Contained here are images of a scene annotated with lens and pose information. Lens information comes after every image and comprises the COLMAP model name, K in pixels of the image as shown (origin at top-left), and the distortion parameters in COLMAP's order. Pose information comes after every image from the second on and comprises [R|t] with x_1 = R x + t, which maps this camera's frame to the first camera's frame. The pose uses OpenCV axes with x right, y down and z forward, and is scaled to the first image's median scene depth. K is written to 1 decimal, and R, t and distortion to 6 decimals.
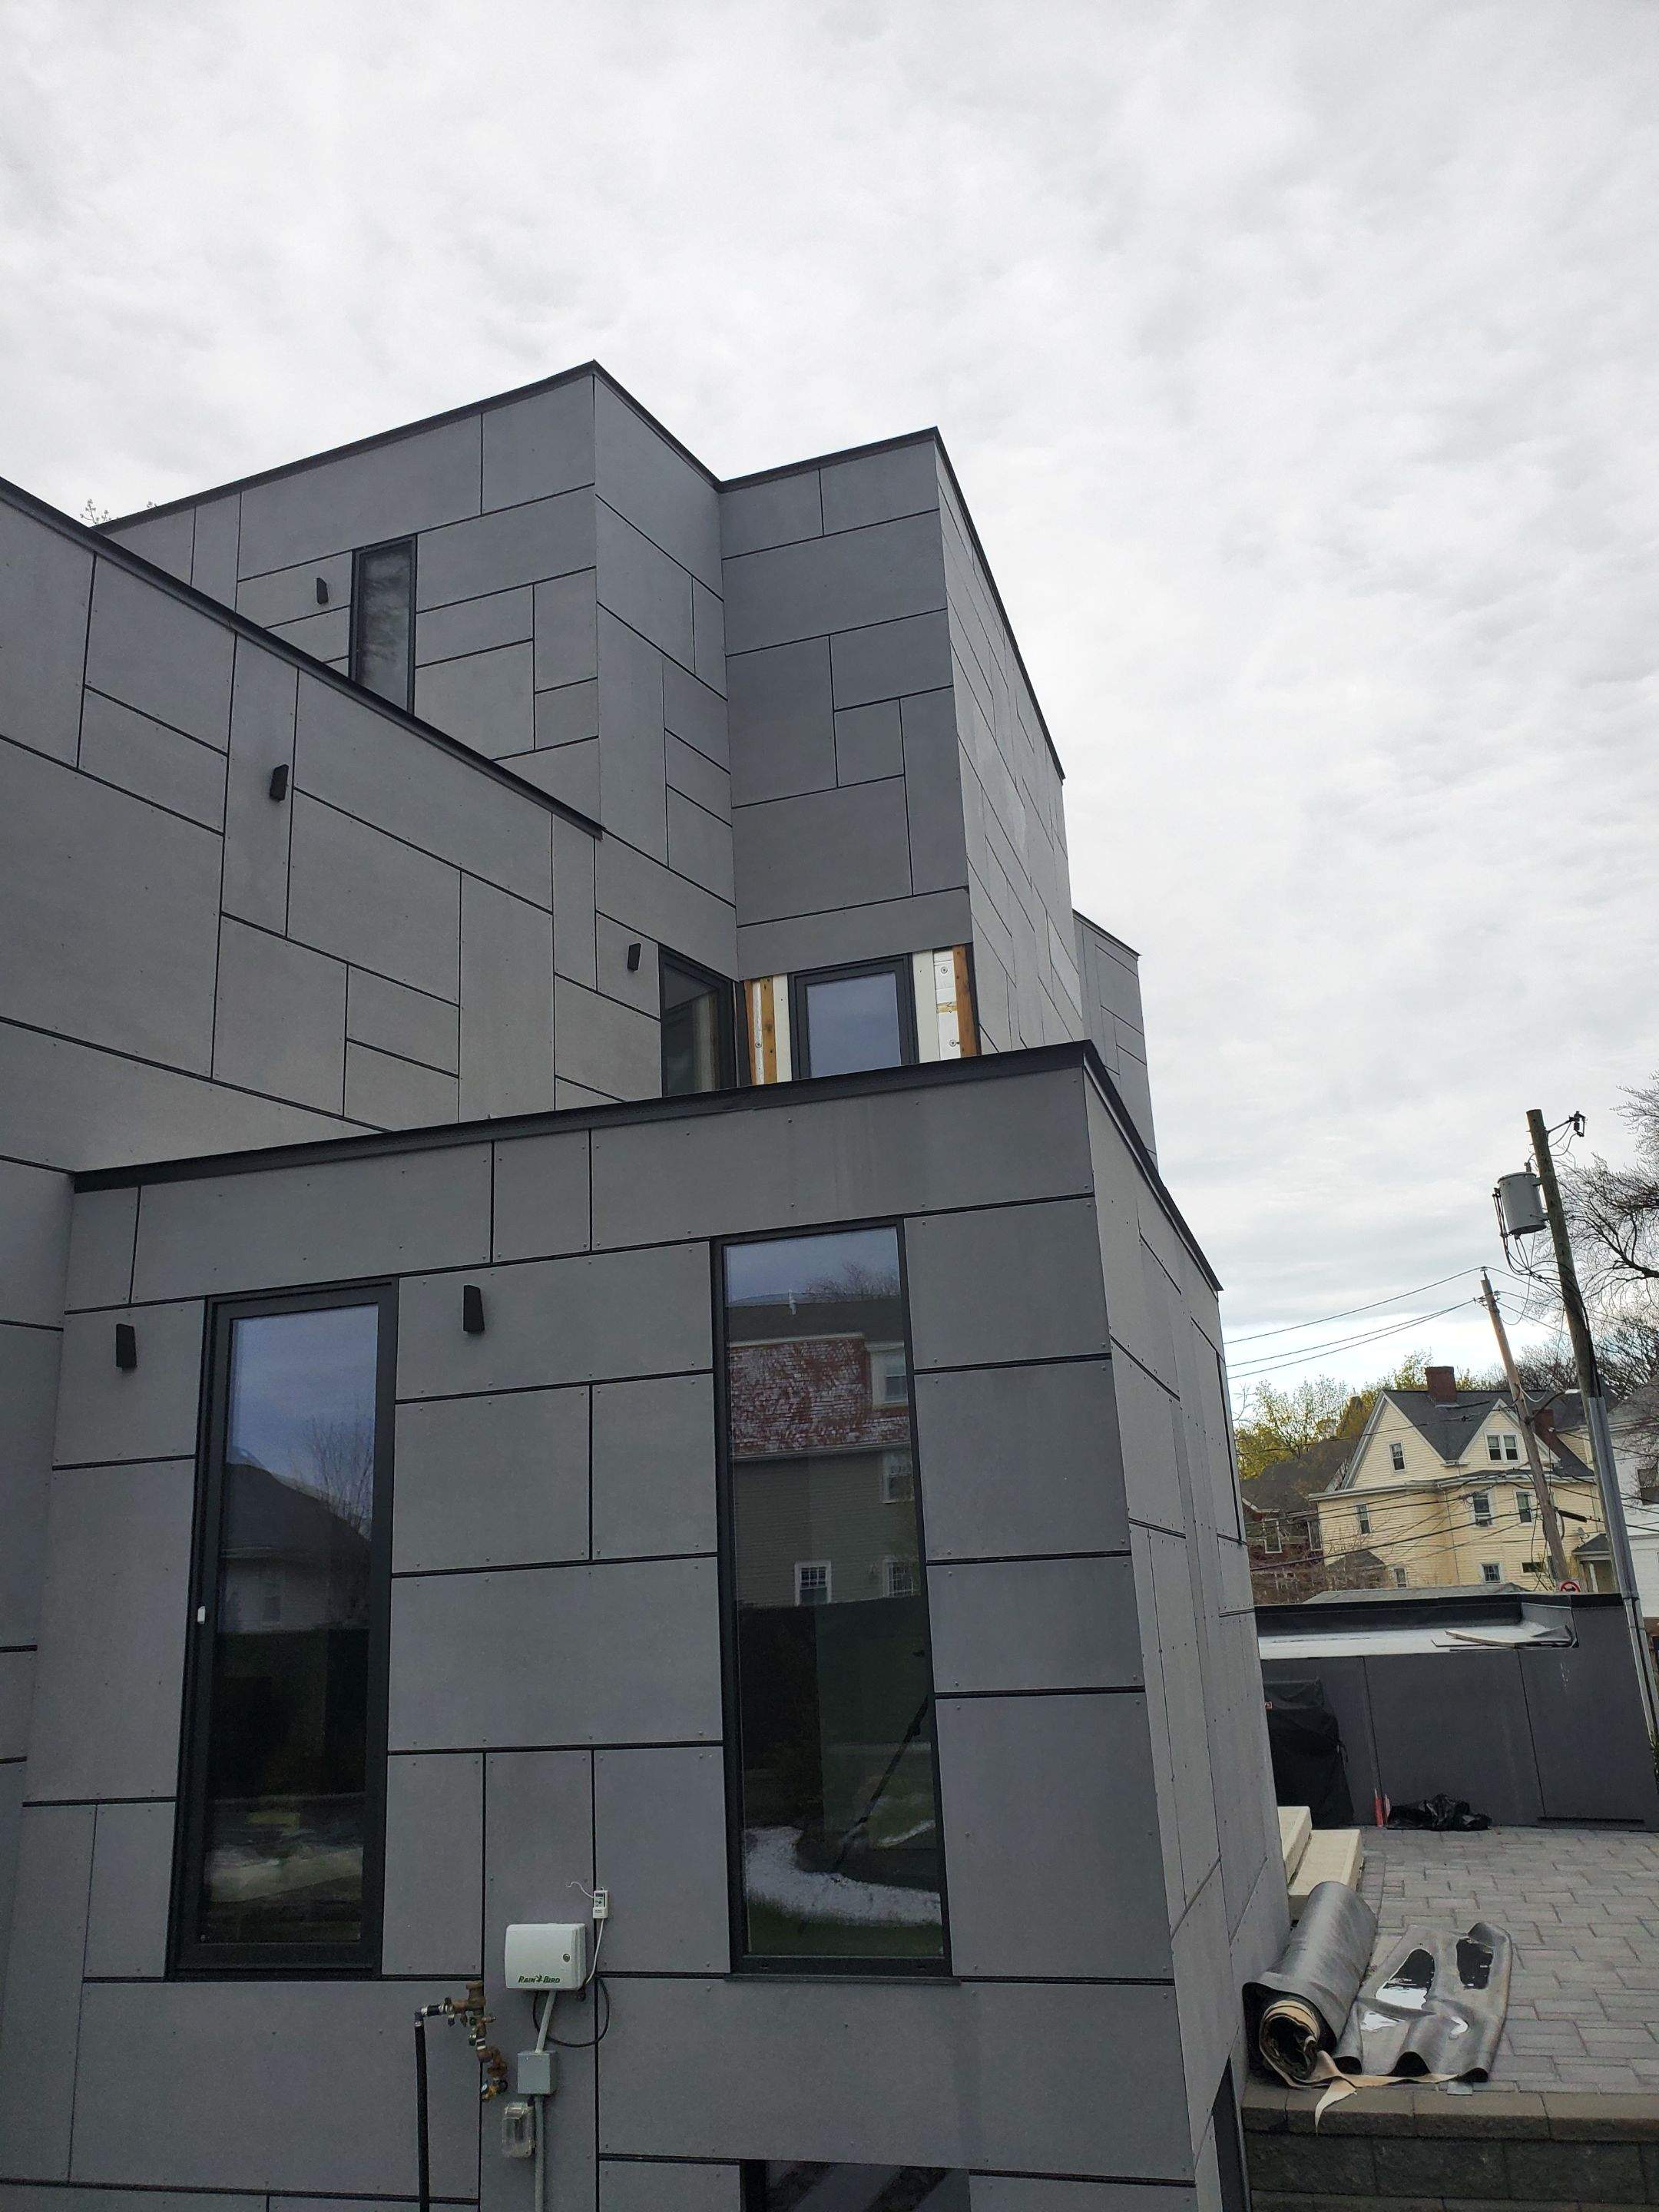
lens RADIAL K [[1725.6, 0, 820.7], [0, 1725.6, 1128.3], [0, 0, 1]] dist [0.009214, 0.002371]
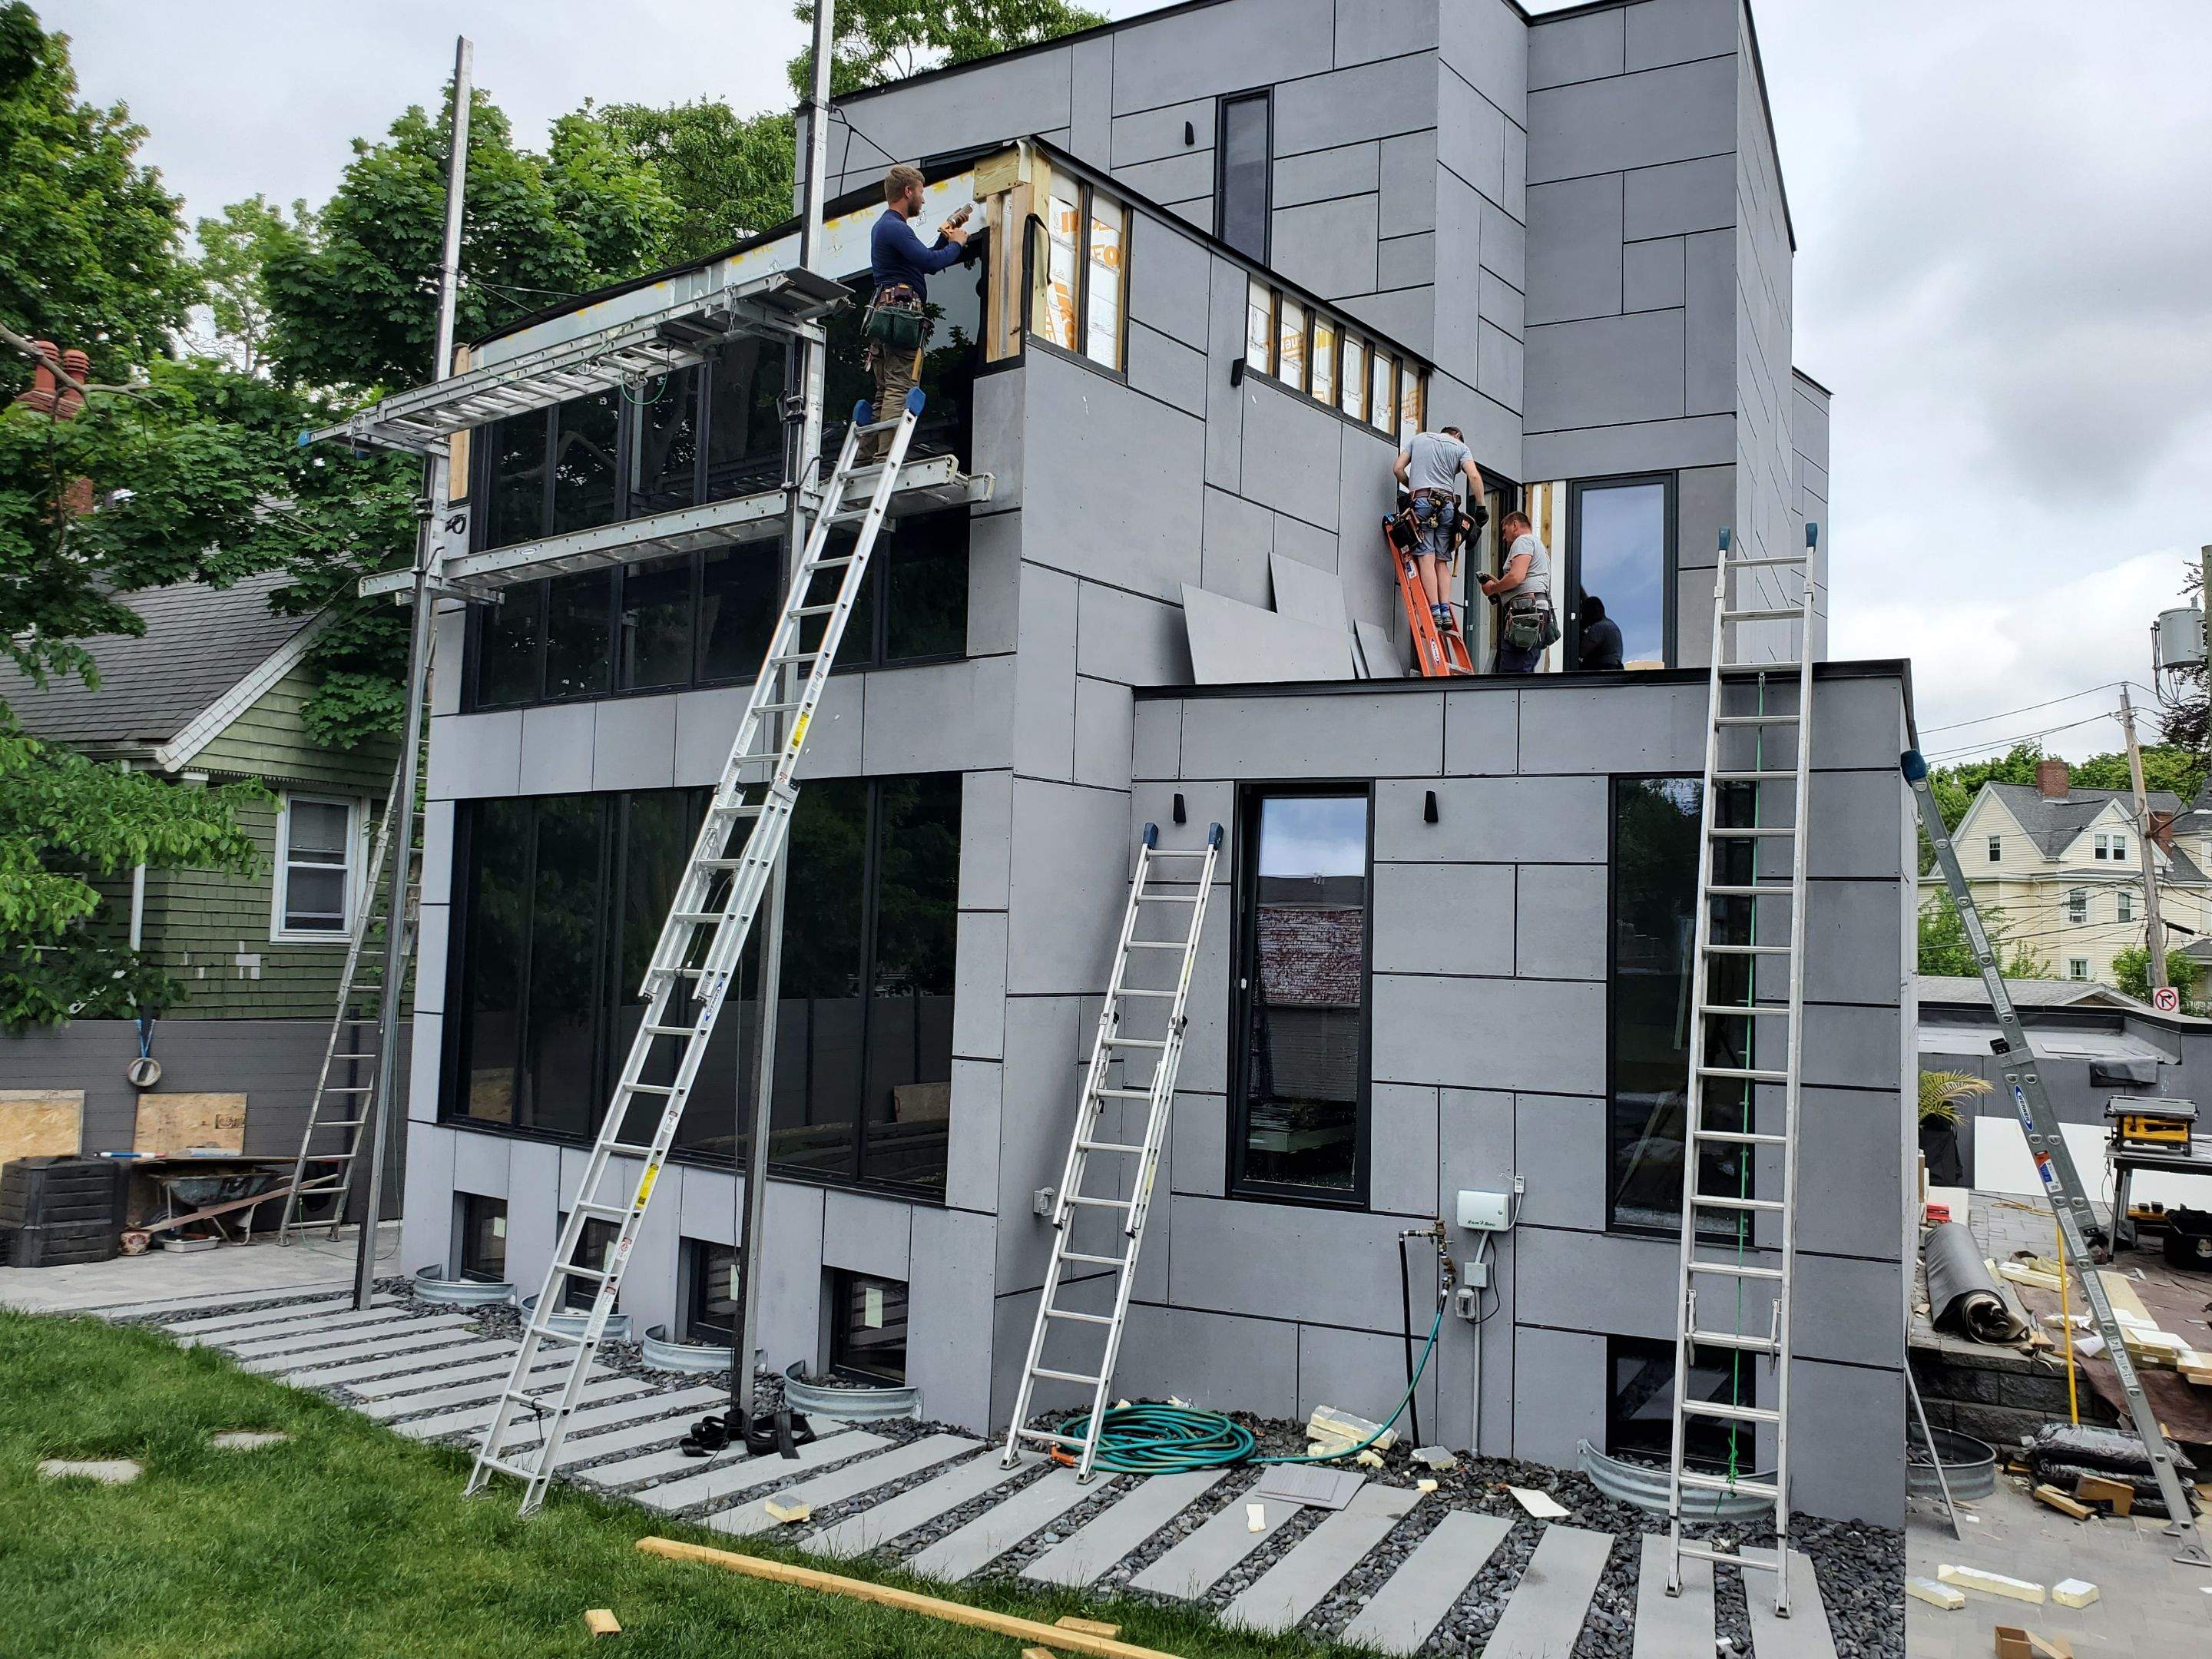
lens RADIAL K [[1746.3, 0, 1106.0], [0, 1746.3, 829.5], [0, 0, 1]] dist [0.036394, 0.000317]
pose [[0.987861, 0.067821, -0.139751, -0.199922], [-0.036246, 0.975458, 0.217182, -0.144986], [0.151050, -0.209481, 0.966075, -0.381992]]
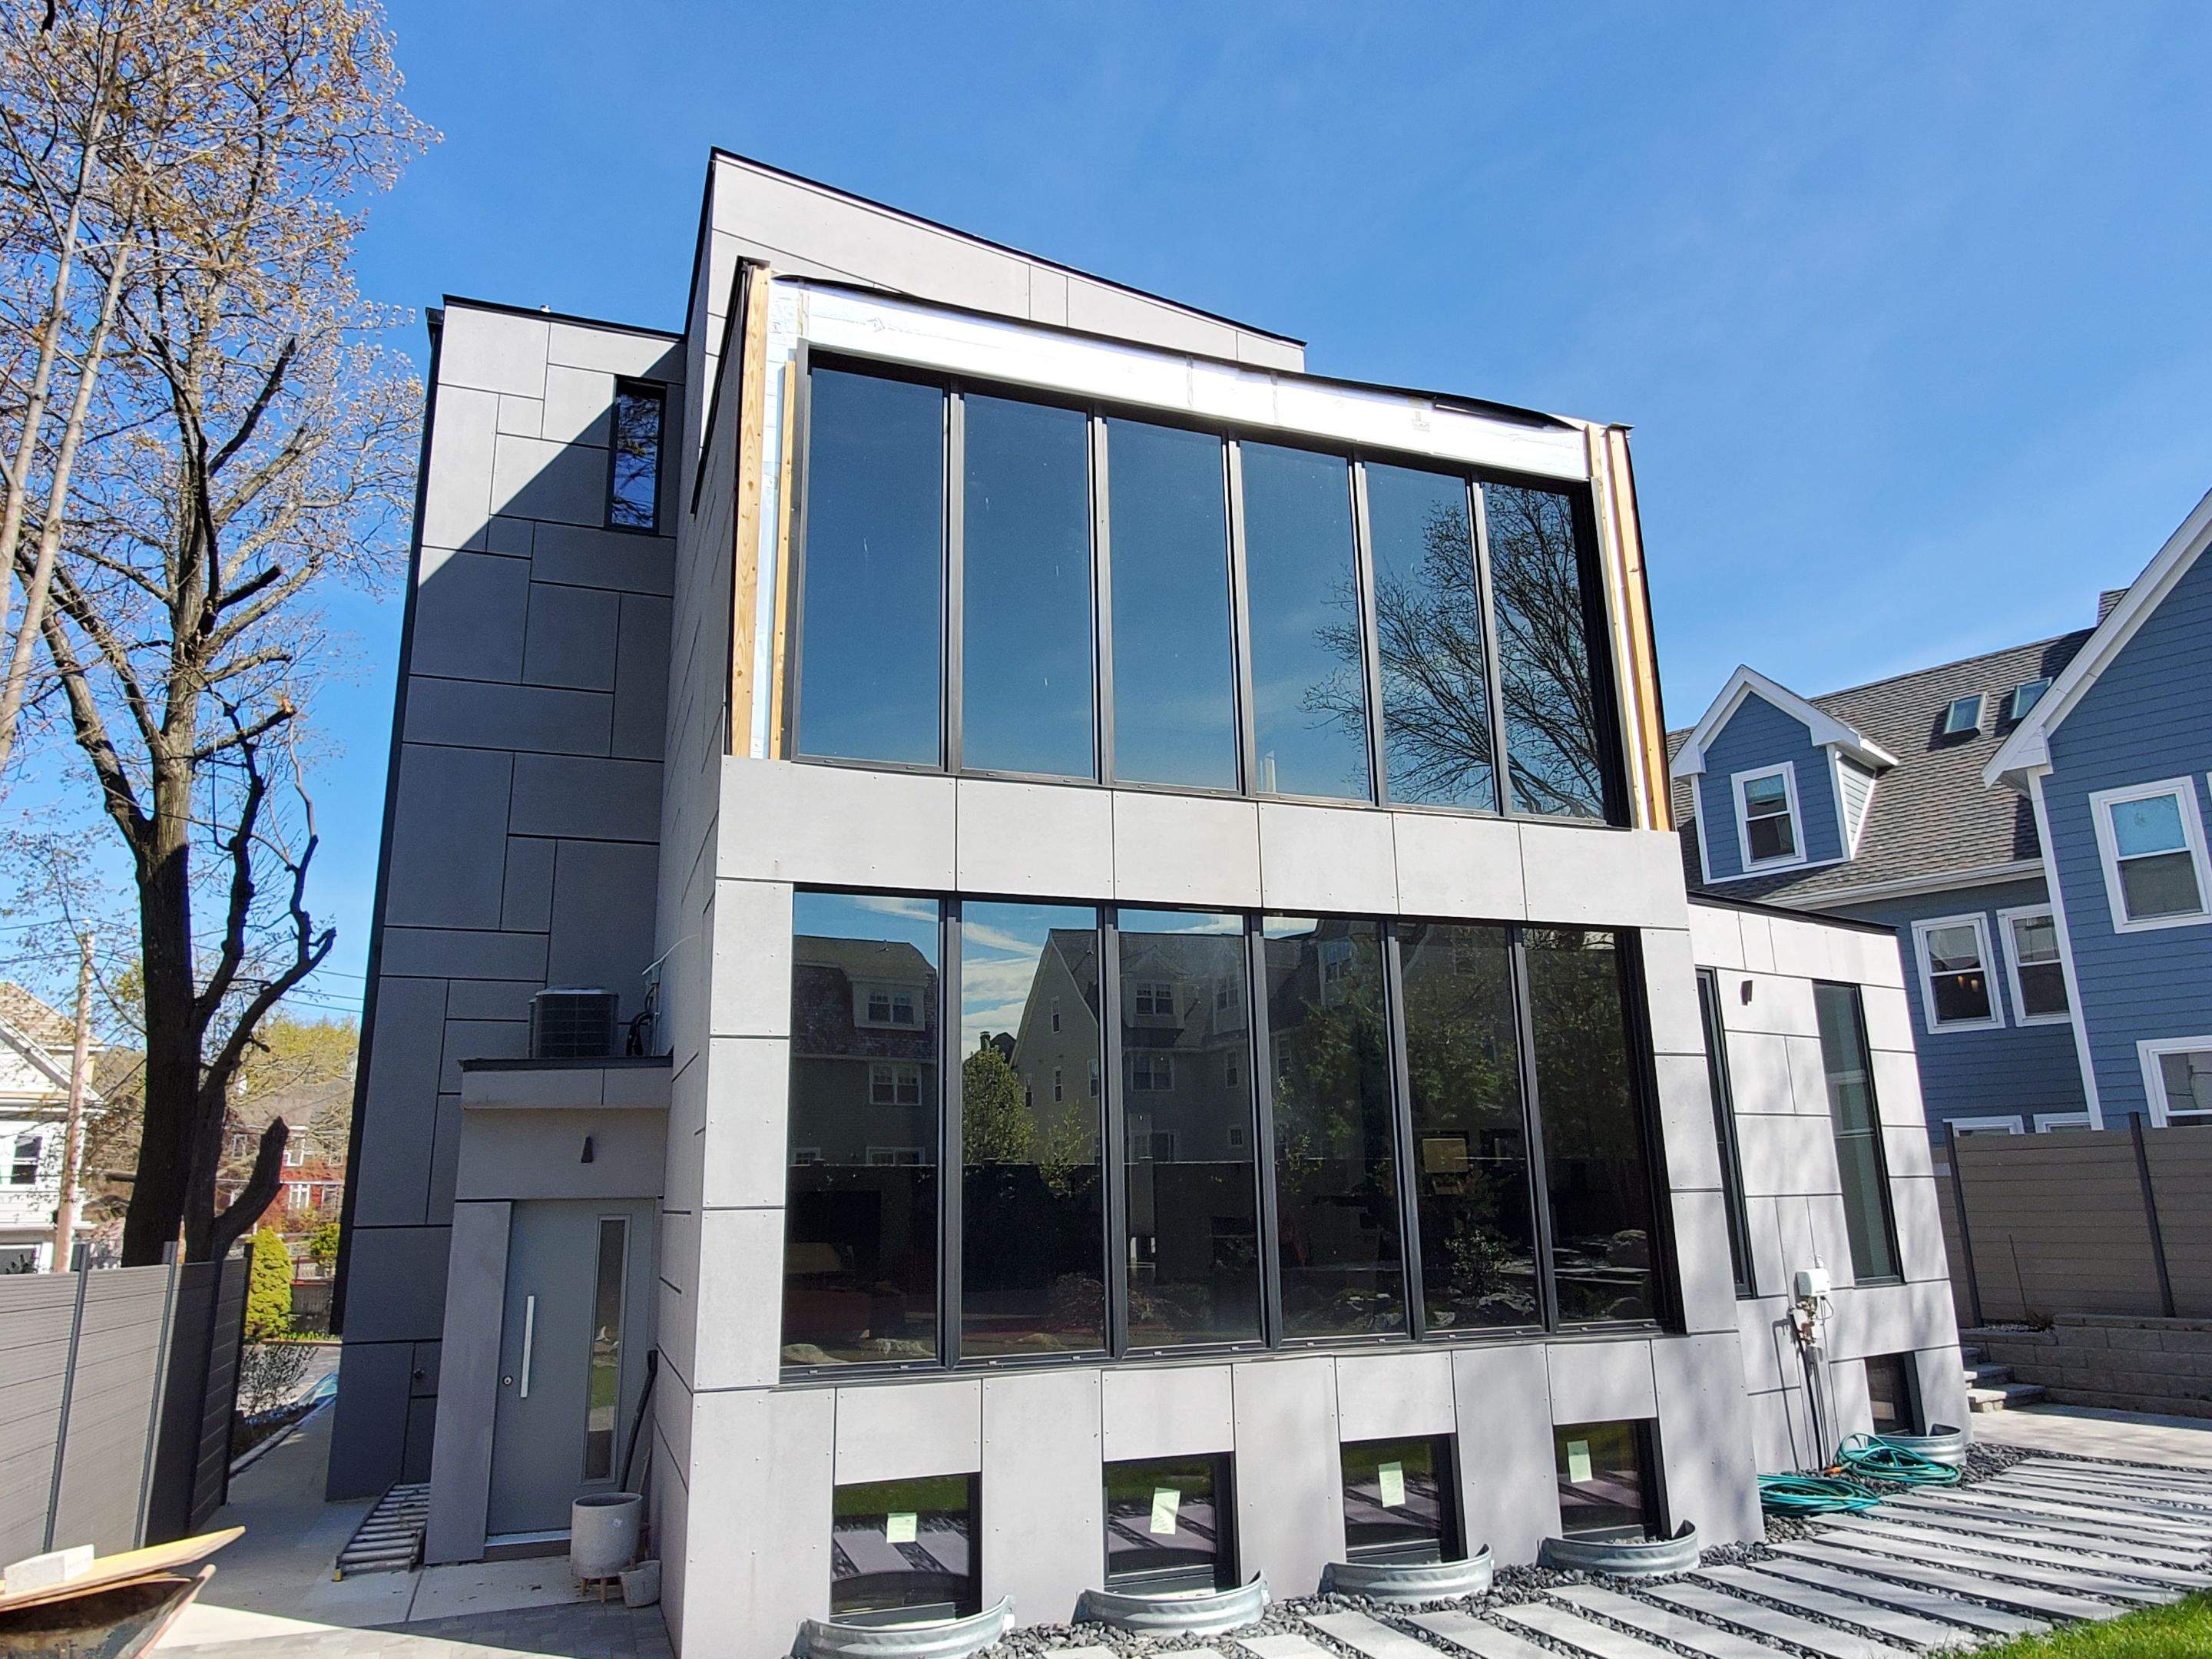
lens RADIAL K [[1466.4, 0, 1110.6], [0, 1466.4, 788.8], [0, 0, 1]] dist [-0.001693, -0.001060]
pose [[0.620777, 0.244929, 0.744746, -1.538267], [-0.230654, 0.964961, -0.125092, 0.198327], [-0.749289, -0.094124, 0.655520, 0.314164]]
